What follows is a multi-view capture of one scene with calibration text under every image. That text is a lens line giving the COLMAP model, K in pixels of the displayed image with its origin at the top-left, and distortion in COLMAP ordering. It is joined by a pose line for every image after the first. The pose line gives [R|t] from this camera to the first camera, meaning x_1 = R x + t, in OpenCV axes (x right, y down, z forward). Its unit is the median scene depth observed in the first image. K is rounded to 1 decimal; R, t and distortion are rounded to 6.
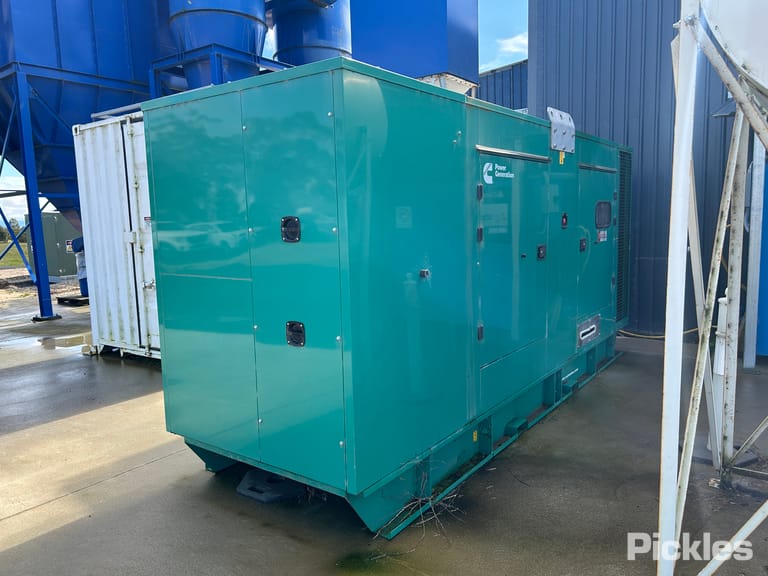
lens RADIAL K [[580.7, 0, 379.3], [0, 580.7, 286.3], [0, 0, 1]] dist [0.037282, -0.060493]
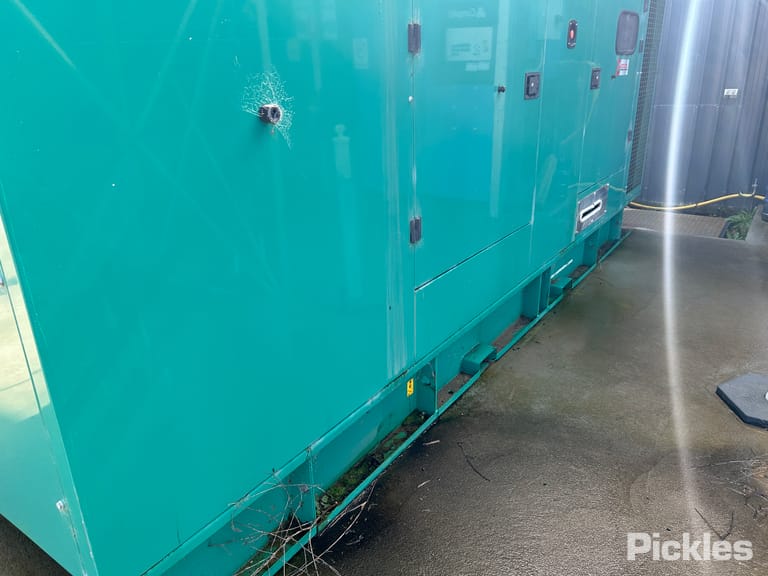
lens RADIAL K [[580.7, 0, 386.0], [0, 580.7, 298.3], [0, 0, 1]] dist [0.037282, -0.060493]
pose [[0.999466, -0.012751, 0.030079, 0.104956], [0.004731, 0.967472, 0.252935, 0.001515], [-0.032326, -0.252658, 0.967016, 0.360272]]
